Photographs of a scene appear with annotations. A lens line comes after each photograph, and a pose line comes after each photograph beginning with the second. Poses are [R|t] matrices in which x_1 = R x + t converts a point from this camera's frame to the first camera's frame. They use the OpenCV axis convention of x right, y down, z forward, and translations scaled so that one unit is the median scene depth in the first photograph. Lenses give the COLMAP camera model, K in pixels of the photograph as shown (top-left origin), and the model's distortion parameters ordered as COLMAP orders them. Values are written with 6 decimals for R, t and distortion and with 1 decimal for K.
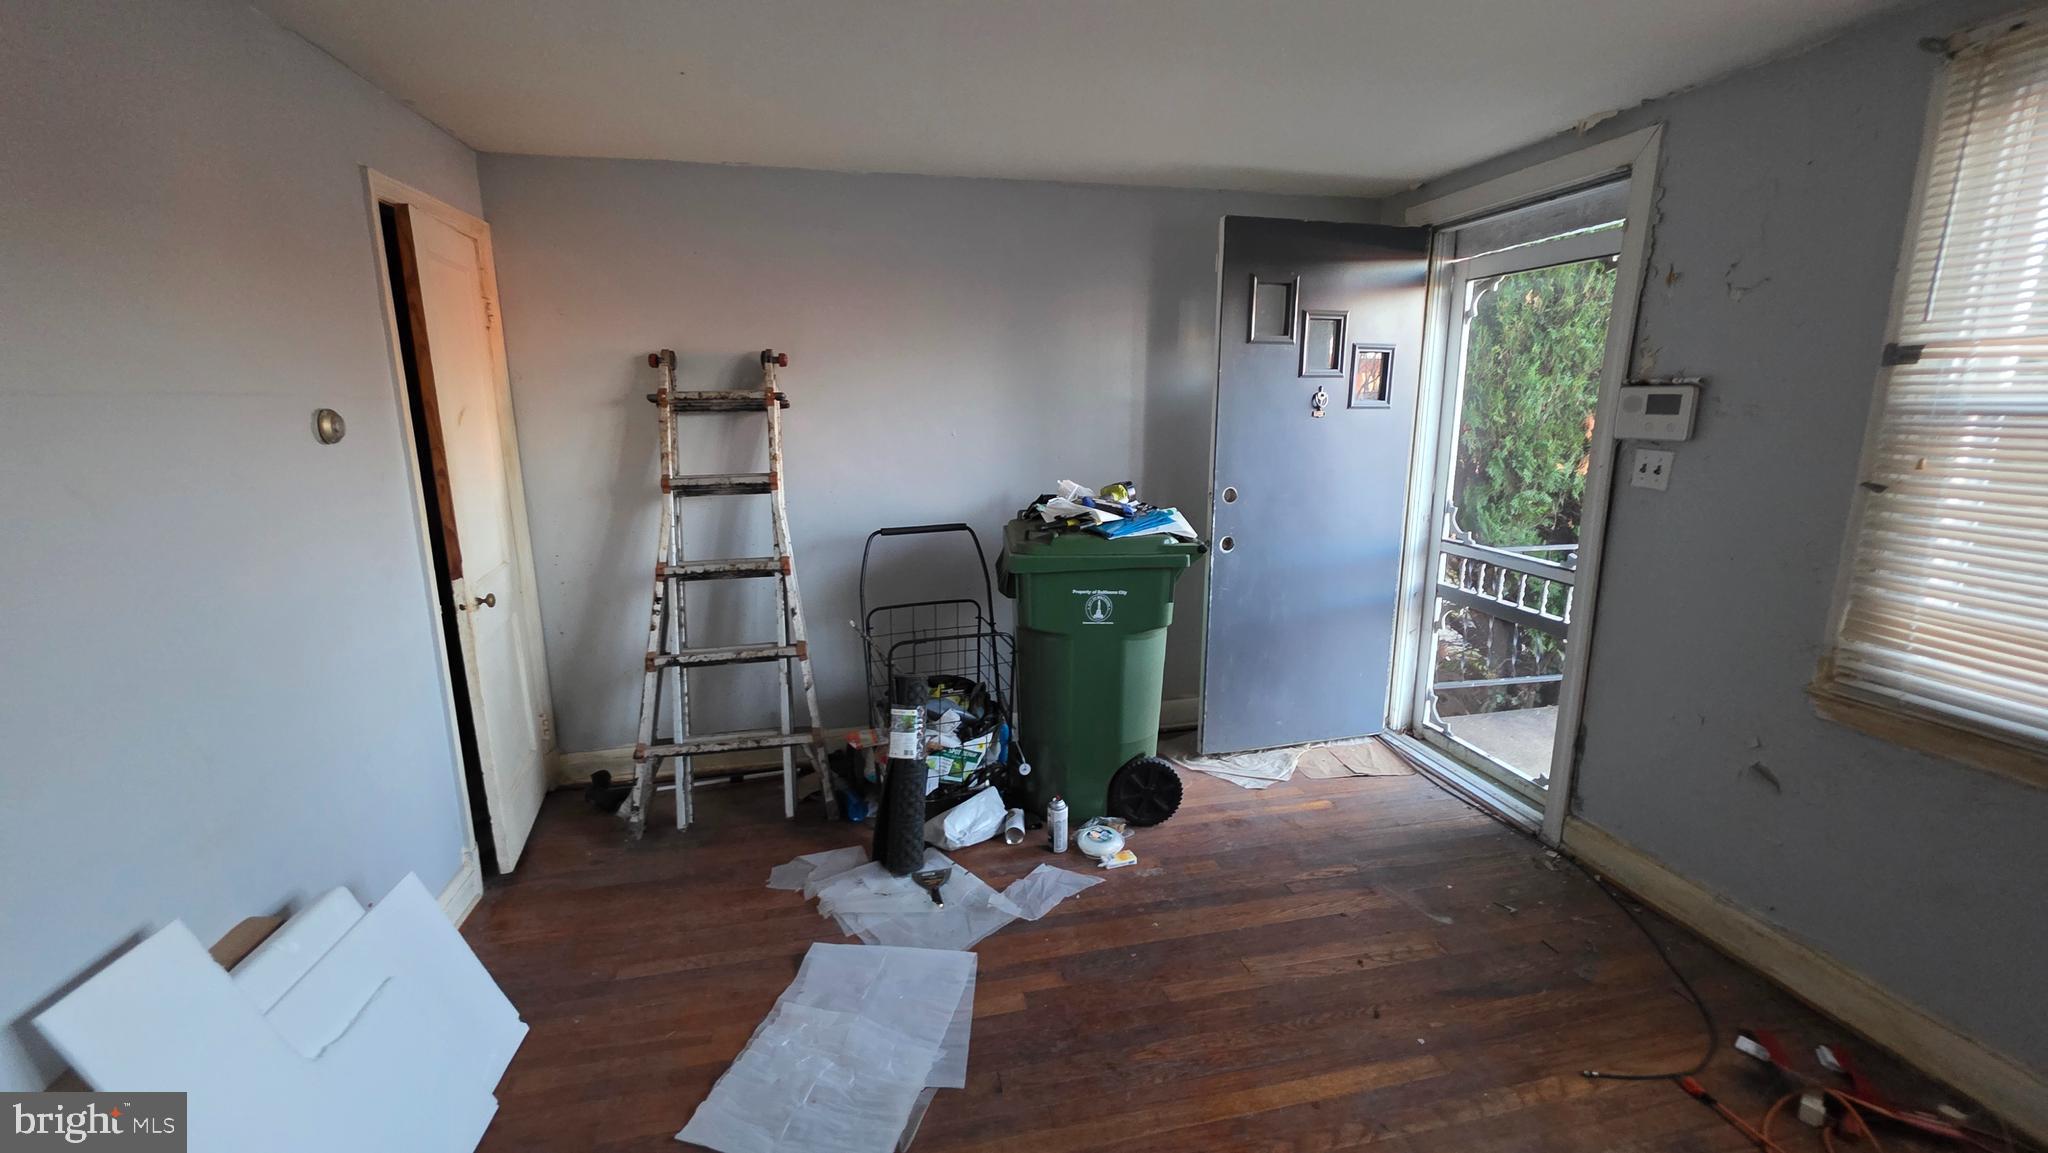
lens RADIAL K [[820.6, 0, 1012.3], [0, 820.6, 575.3], [0, 0, 1]] dist [0.000360, 0.000077]
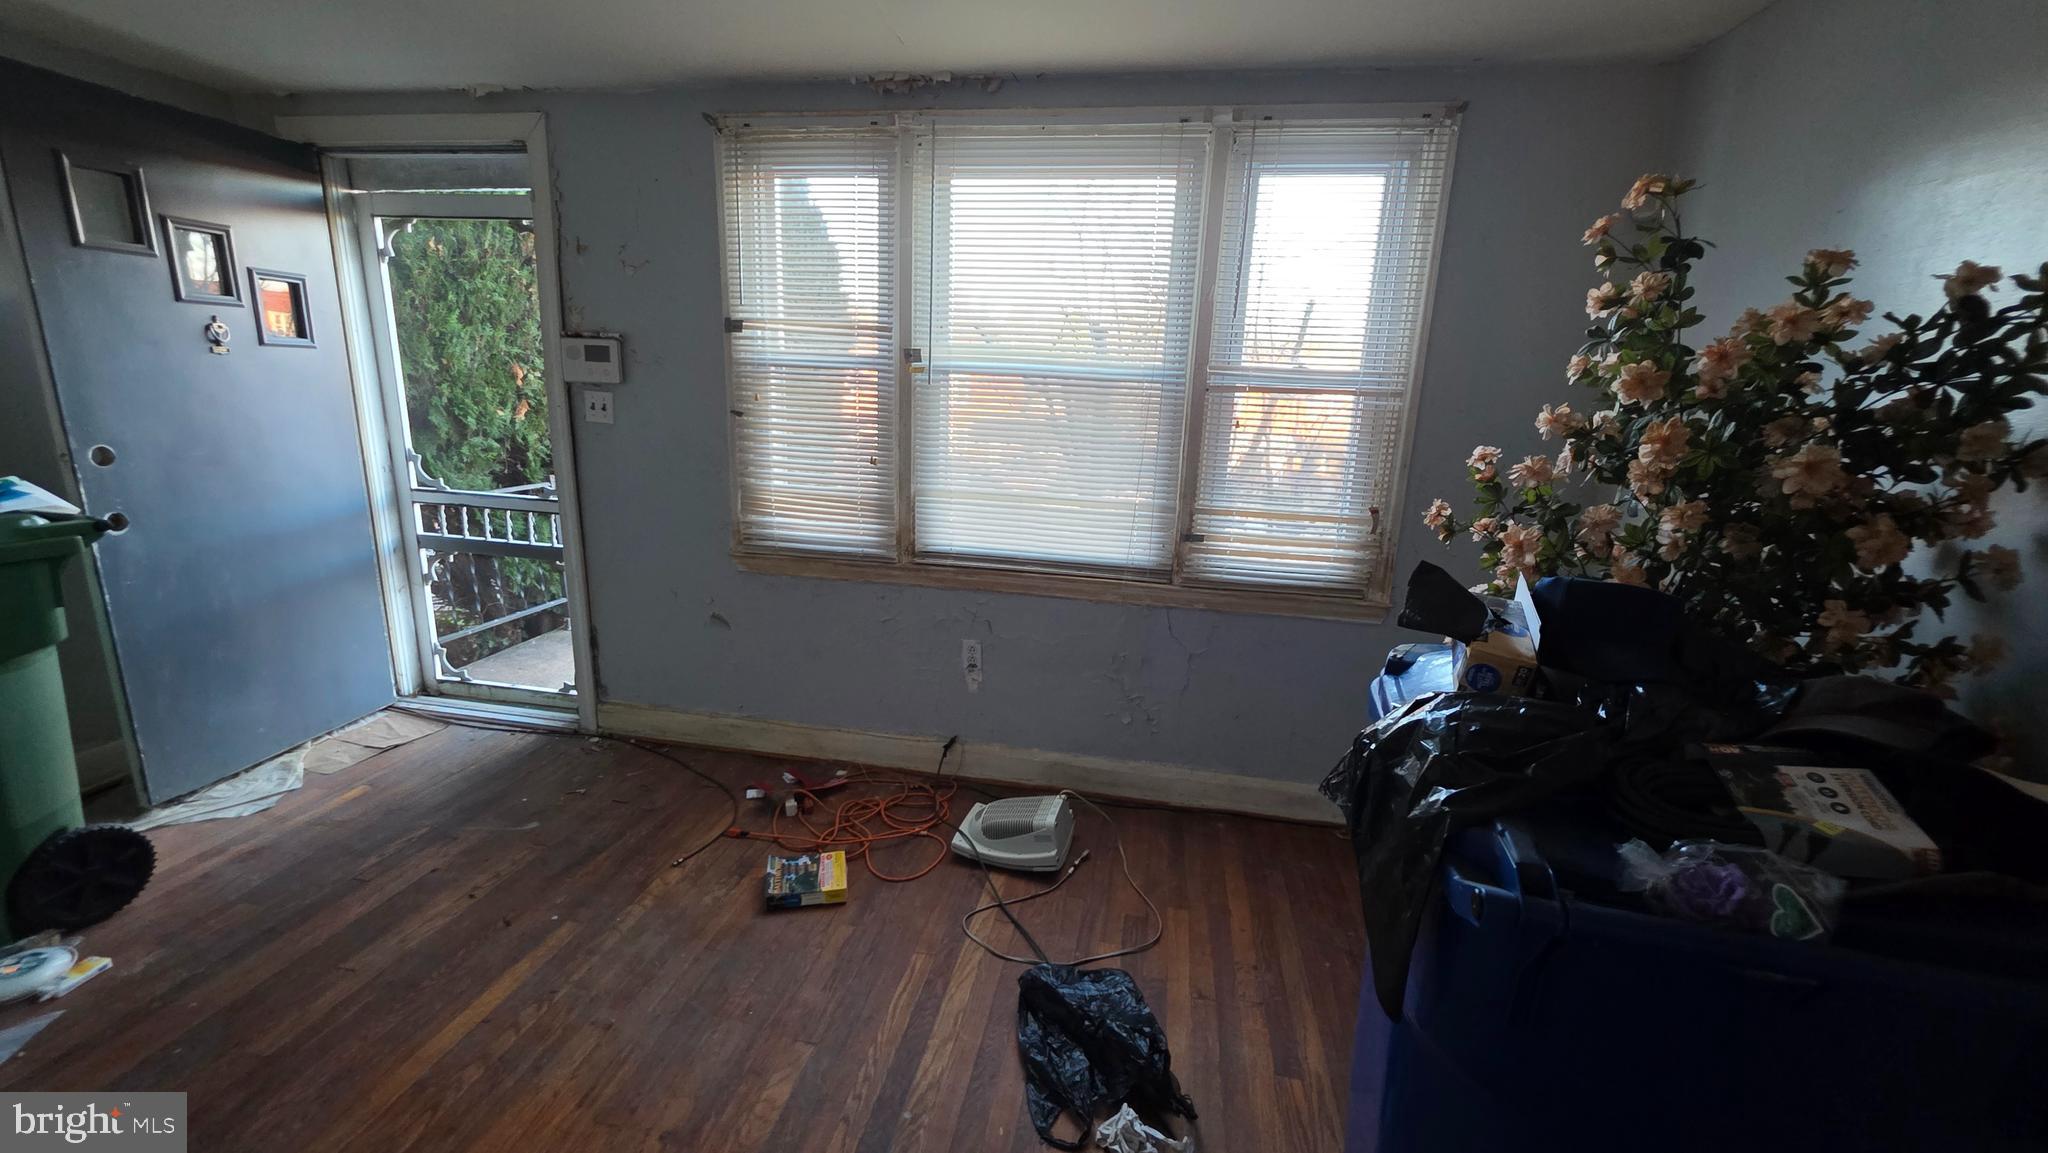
lens RADIAL K [[820.6, 0, 1012.3], [0, 820.6, 575.3], [0, 0, 1]] dist [0.000360, 0.000077]
pose [[0.391870, -0.196448, 0.898803, -0.099720], [0.149887, 0.977517, 0.148303, 0.020826], [-0.907729, 0.076603, 0.412505, -0.039562]]
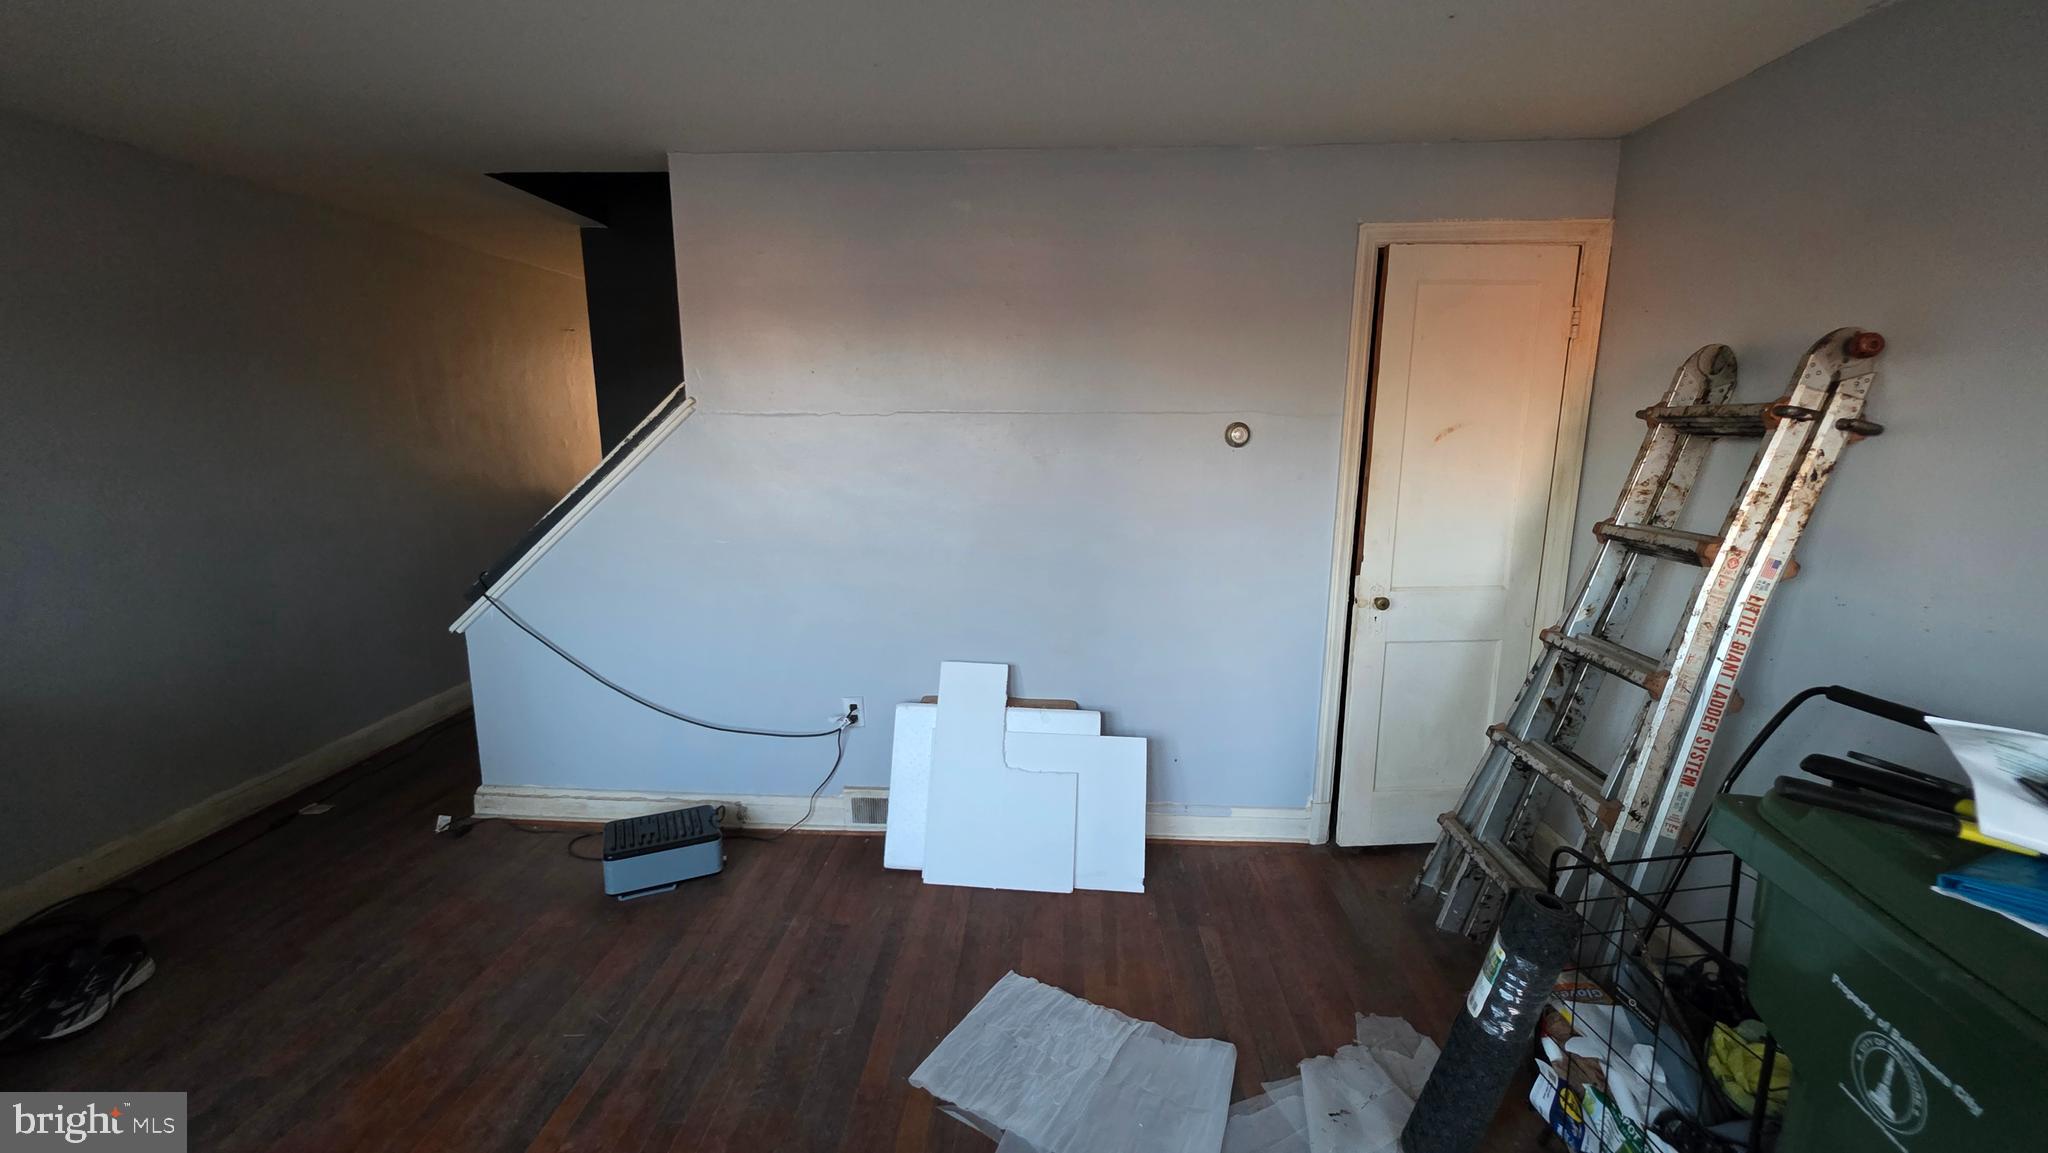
lens RADIAL K [[820.6, 0, 1012.3], [0, 820.6, 575.3], [0, 0, 1]] dist [0.000360, 0.000077]
pose [[-0.264169, 0.183446, -0.946870, 0.350913], [-0.203786, 0.948964, 0.240706, -0.116085], [0.942701, 0.256546, -0.213303, 0.542590]]
